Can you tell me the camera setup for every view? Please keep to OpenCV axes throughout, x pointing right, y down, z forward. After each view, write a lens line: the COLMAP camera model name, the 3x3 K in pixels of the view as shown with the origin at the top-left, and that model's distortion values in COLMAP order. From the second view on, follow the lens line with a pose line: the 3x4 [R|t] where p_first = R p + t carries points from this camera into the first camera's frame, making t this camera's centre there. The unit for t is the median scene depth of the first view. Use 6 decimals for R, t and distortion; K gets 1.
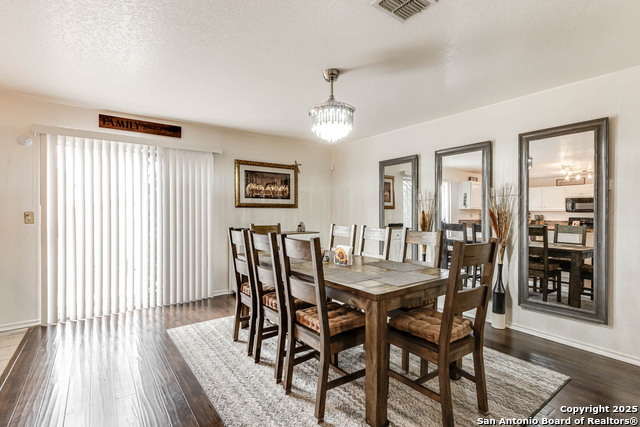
lens RADIAL K [[305.5, 0, 315.6], [0, 305.5, 214.6], [0, 0, 1]] dist [0.001389, 0.000937]
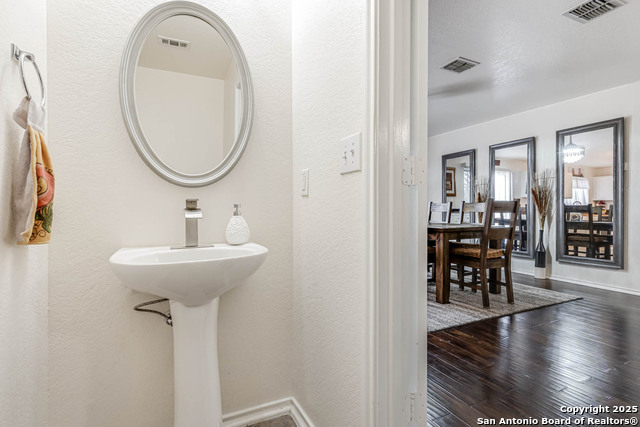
lens RADIAL K [[305.5, 0, 304.7], [0, 305.5, 208.7], [0, 0, 1]] dist [0.001389, 0.000937]
pose [[0.977713, -0.000061, -0.209945, -0.116561], [-0.002103, 0.999947, -0.010086, 0.084468], [0.209935, 0.010303, 0.977661, -0.502081]]
